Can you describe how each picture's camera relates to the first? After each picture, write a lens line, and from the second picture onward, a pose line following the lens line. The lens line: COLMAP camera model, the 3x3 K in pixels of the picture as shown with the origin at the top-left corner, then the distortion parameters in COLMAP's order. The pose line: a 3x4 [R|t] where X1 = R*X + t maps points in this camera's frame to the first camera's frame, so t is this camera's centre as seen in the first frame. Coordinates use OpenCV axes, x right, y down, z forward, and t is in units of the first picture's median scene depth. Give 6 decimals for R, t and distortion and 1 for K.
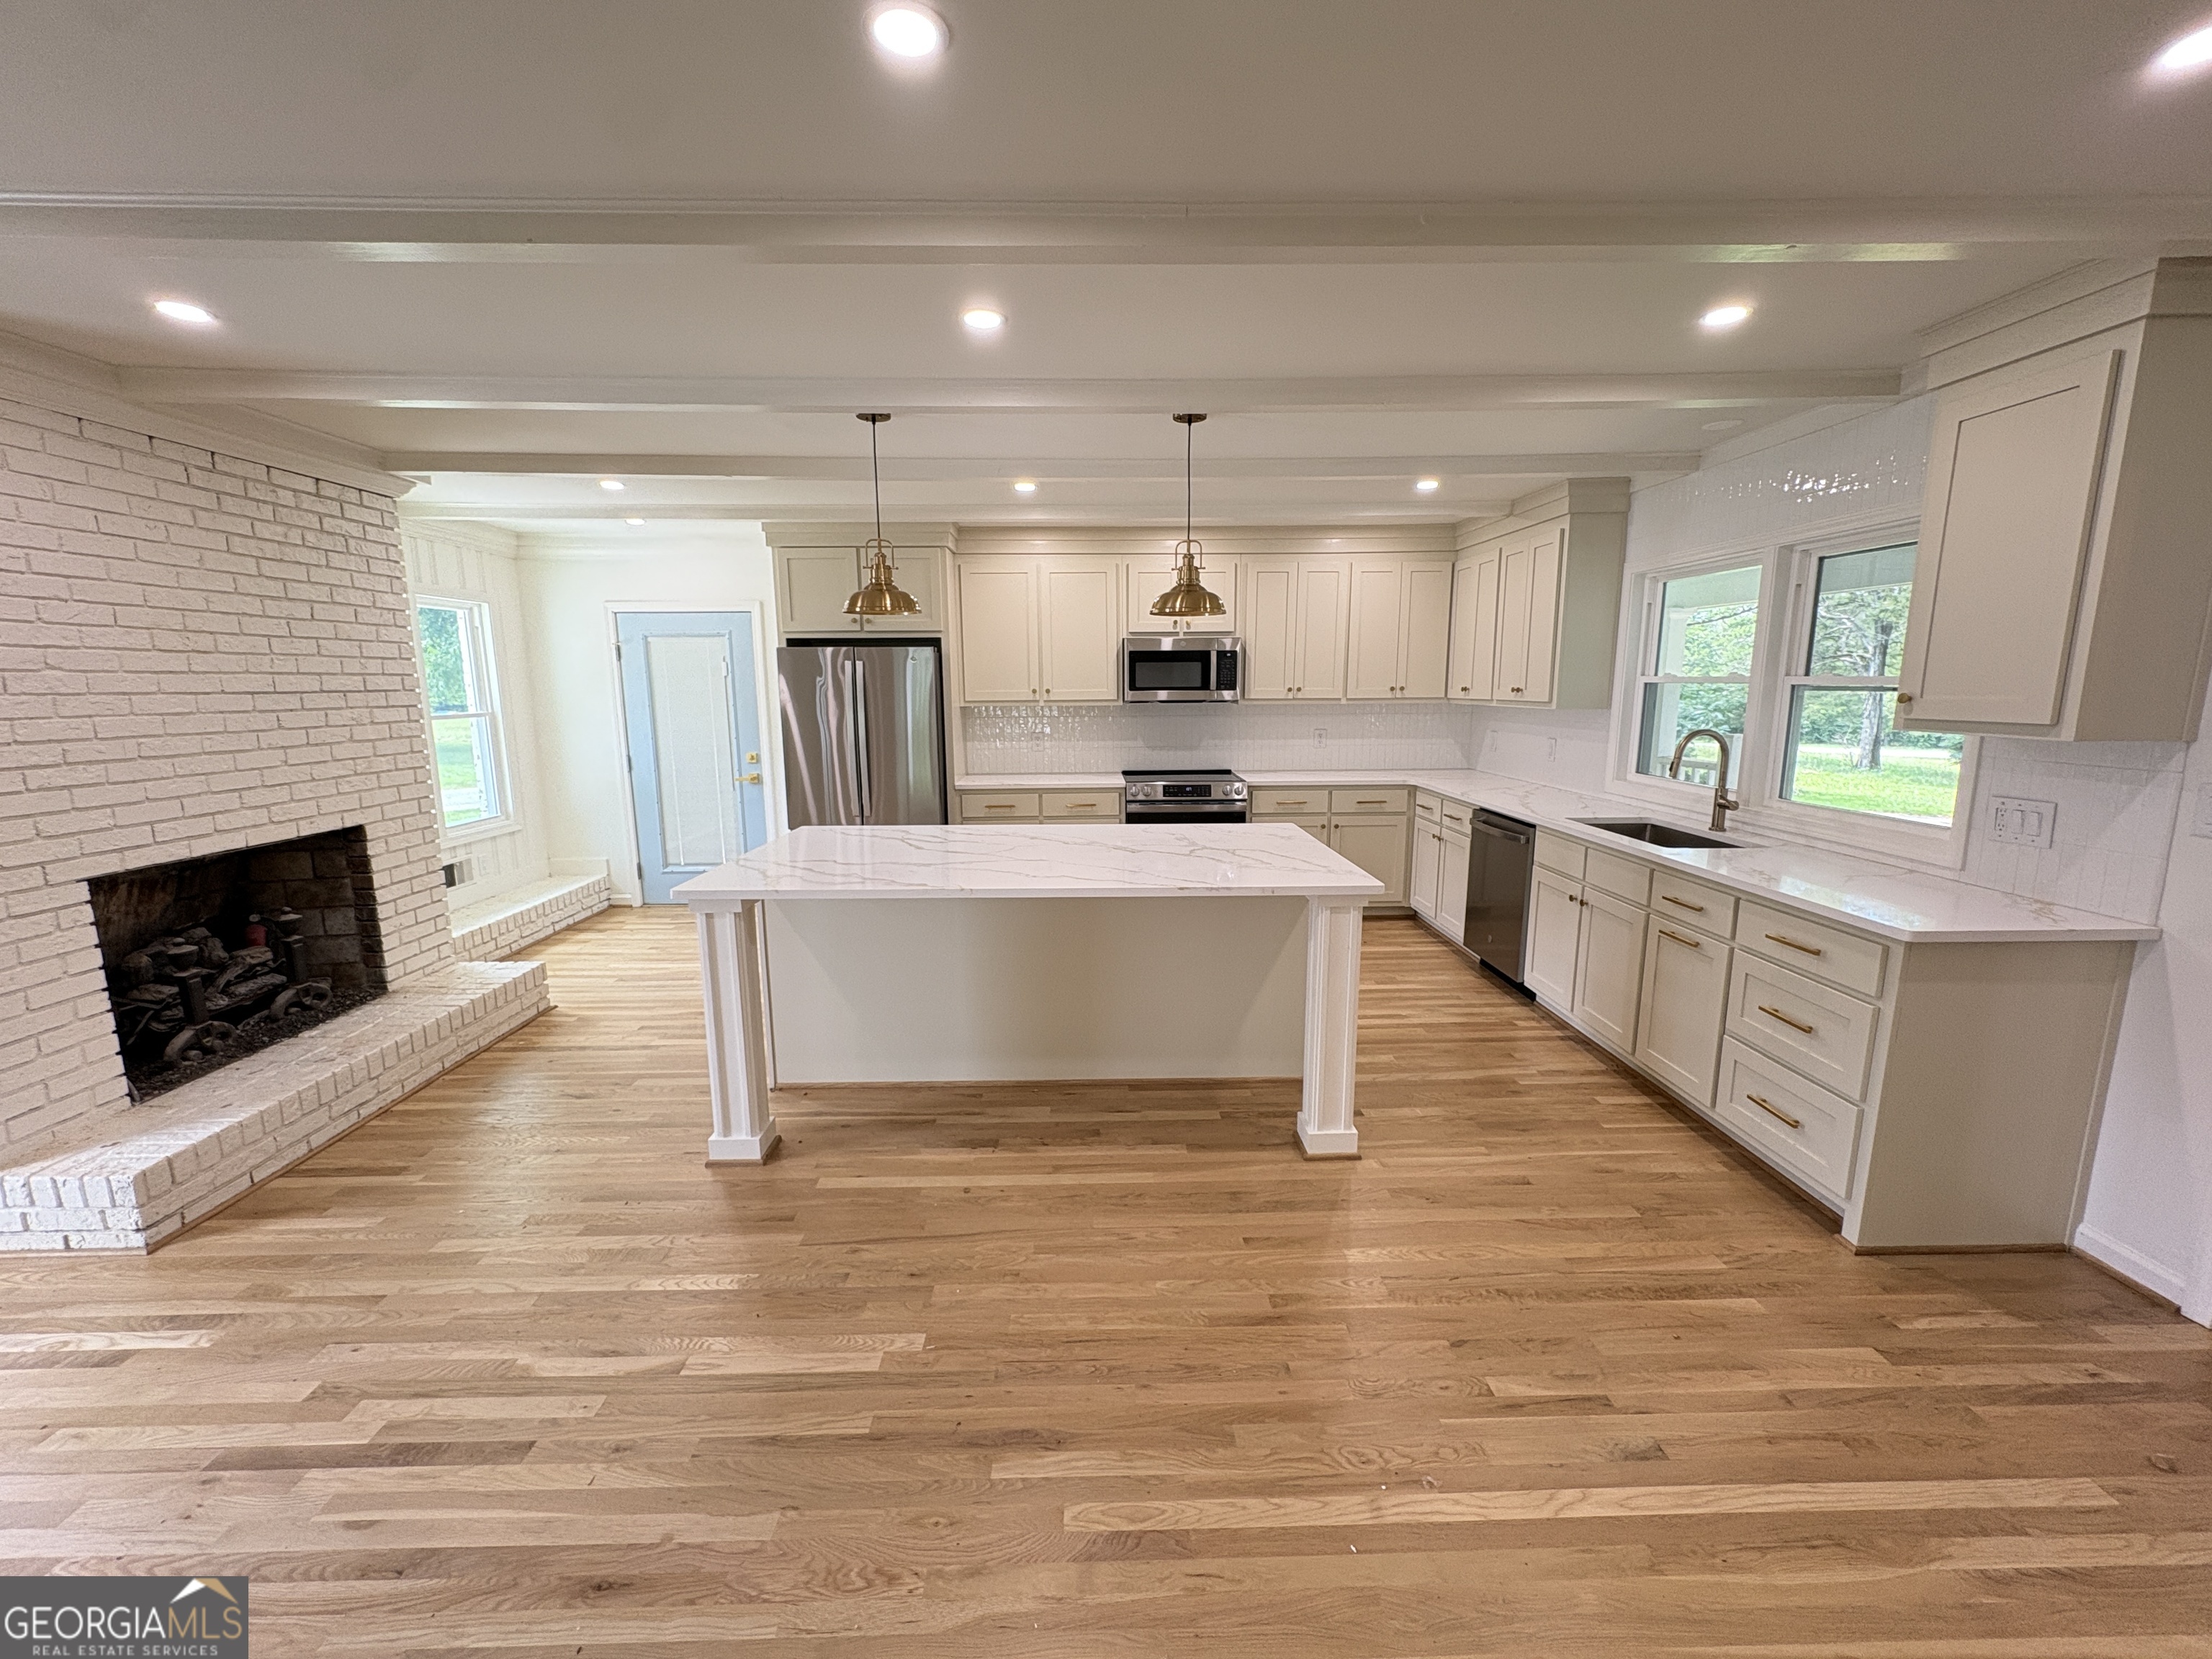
lens RADIAL K [[880.0, 0, 1106.2], [0, 880.0, 826.5], [0, 0, 1]] dist [-0.001231, -0.000148]
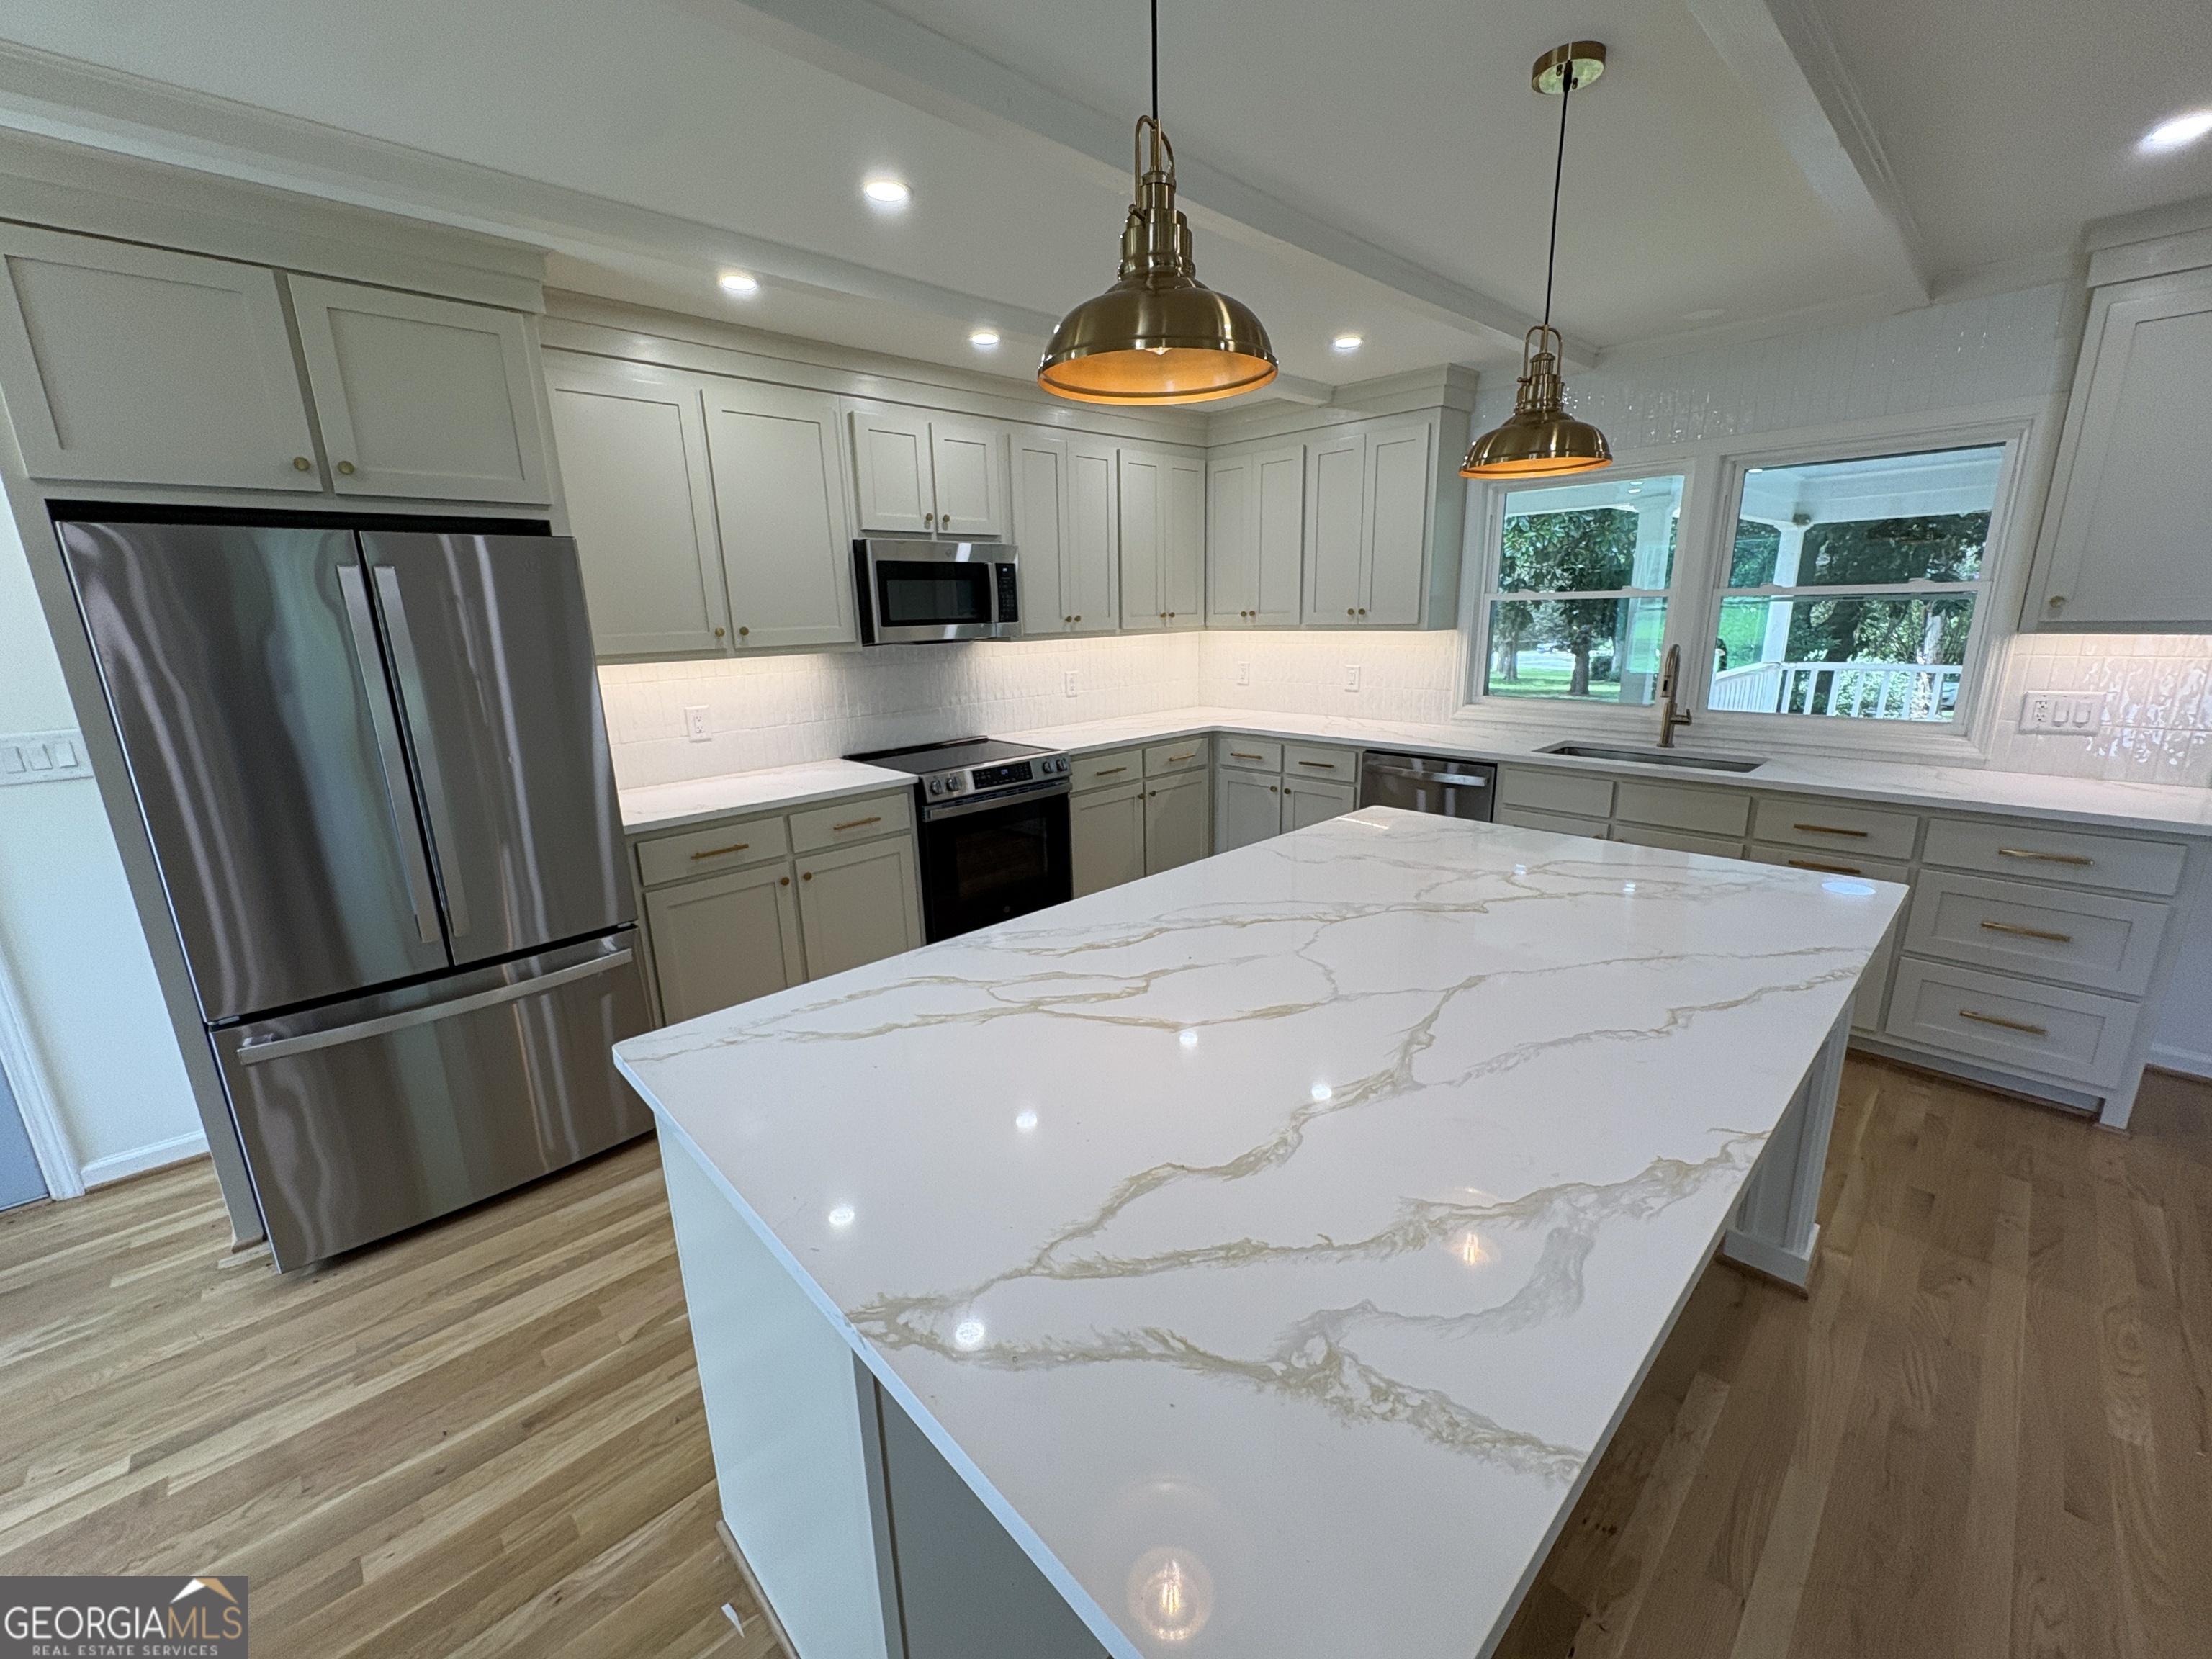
lens RADIAL K [[880.0, 0, 1105.3], [0, 880.0, 830.2], [0, 0, 1]] dist [-0.001231, -0.000148]
pose [[0.738713, -0.177587, 0.650205, -0.323620], [0.129585, 0.984090, 0.121554, -0.078126], [-0.661446, -0.005536, 0.749972, 0.493573]]
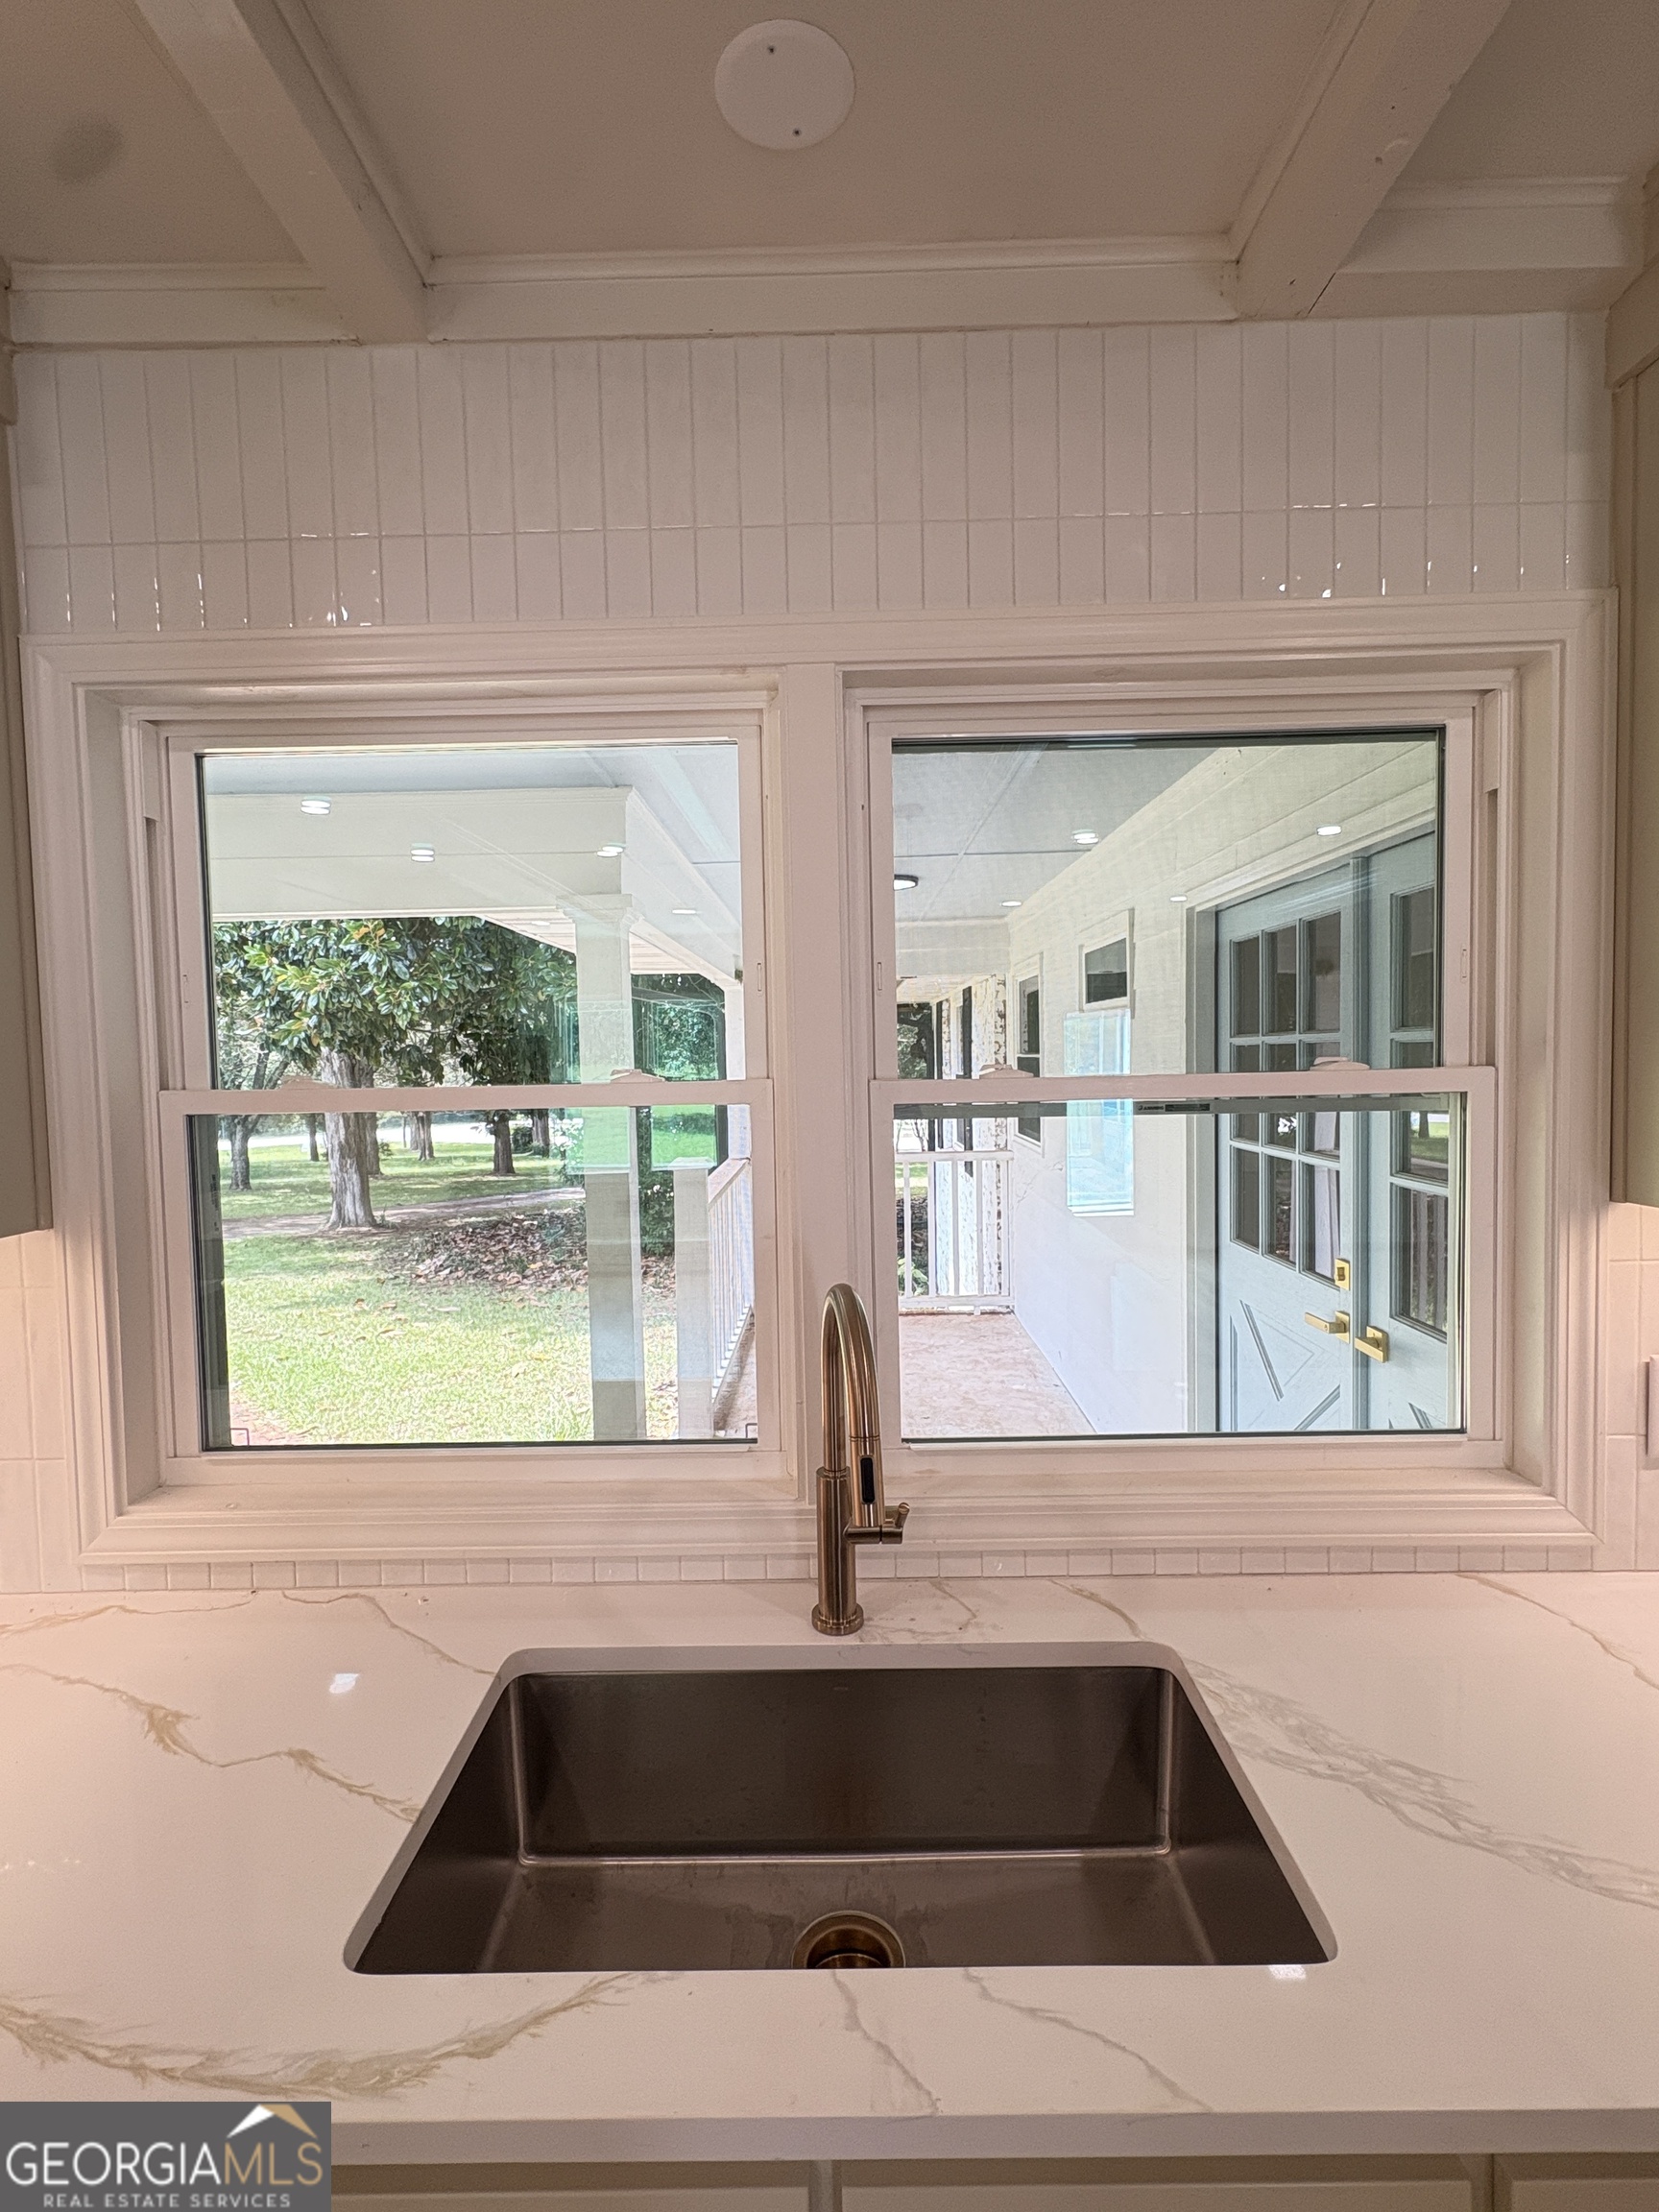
lens RADIAL K [[1031.1, 0, 828.8], [0, 1031.1, 1103.8], [0, 0, 1]] dist [0.005205, 0.000116]
pose [[0.033632, -0.041201, 0.998585, 0.269223], [0.184138, 0.982301, 0.034328, -0.125199], [-0.982325, 0.182723, 0.040623, 0.703195]]
